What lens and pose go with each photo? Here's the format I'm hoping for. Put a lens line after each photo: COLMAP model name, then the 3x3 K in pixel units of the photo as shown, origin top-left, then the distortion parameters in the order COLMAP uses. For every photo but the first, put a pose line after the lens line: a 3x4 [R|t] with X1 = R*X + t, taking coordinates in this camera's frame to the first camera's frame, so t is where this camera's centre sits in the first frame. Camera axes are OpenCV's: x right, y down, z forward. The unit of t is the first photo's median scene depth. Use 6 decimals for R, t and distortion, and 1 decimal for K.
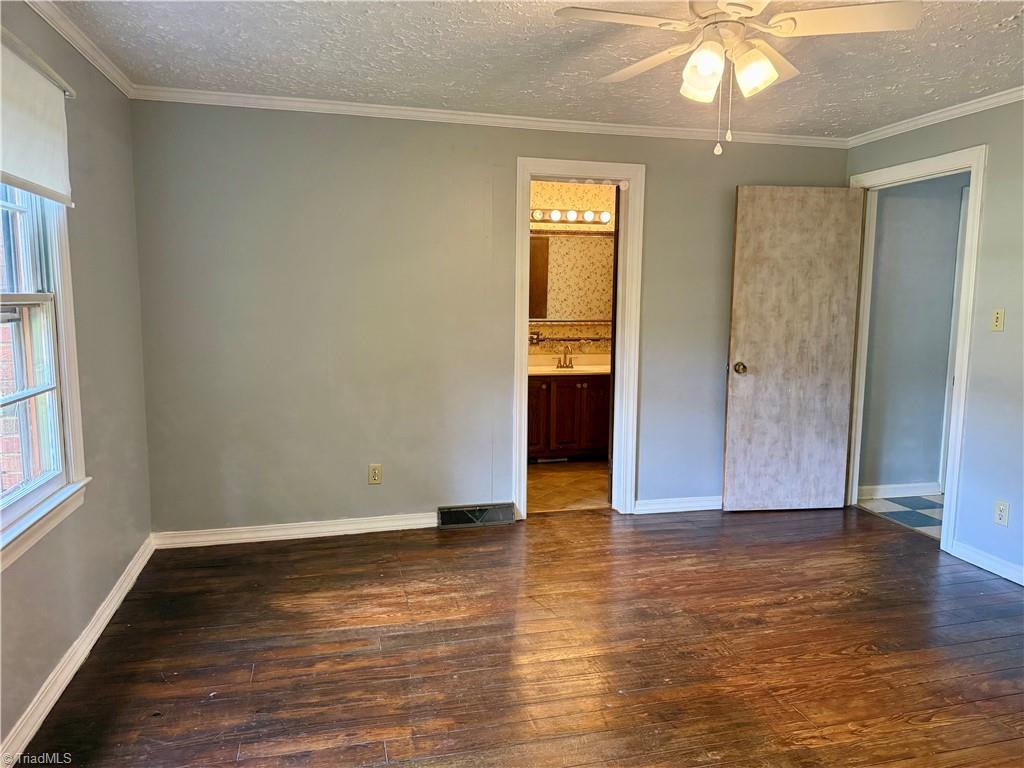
lens RADIAL K [[711.5, 0, 511.9], [0, 711.5, 383.8], [0, 0, 1]] dist [0.070834, -0.073056]
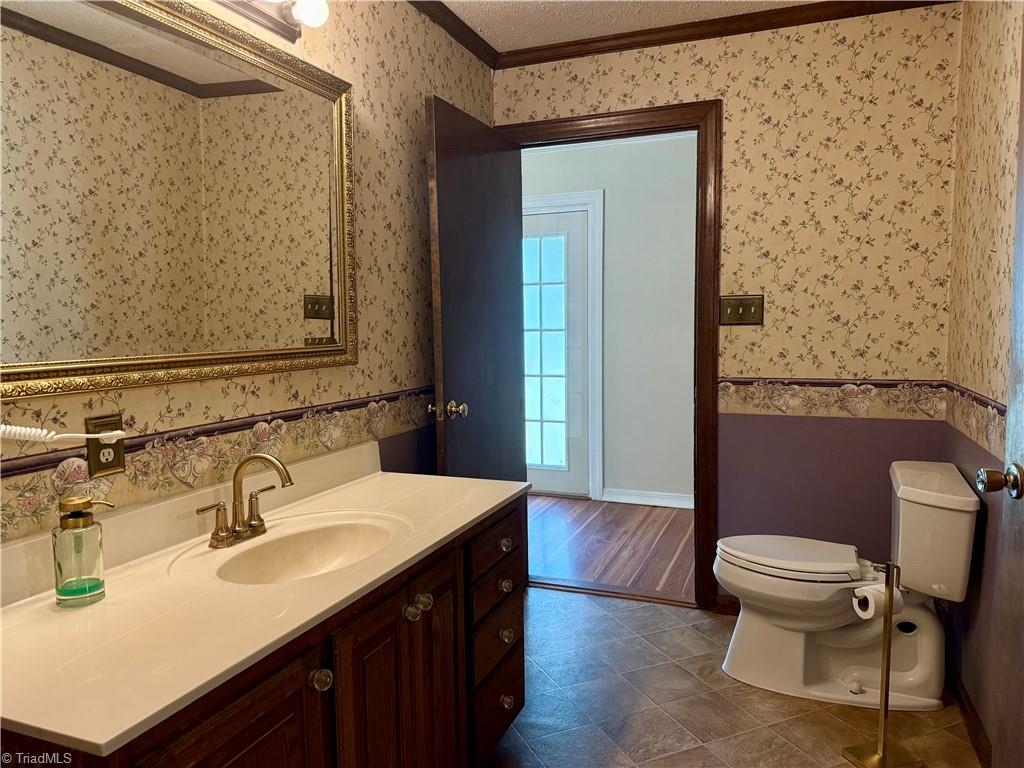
lens RADIAL K [[711.5, 0, 512.9], [0, 711.5, 385.9], [0, 0, 1]] dist [0.070834, -0.073056]
pose [[0.590077, -0.084863, 0.802874, -0.074266], [0.110796, 0.993563, 0.023588, -0.072234], [-0.799708, 0.075037, 0.595681, 0.747602]]
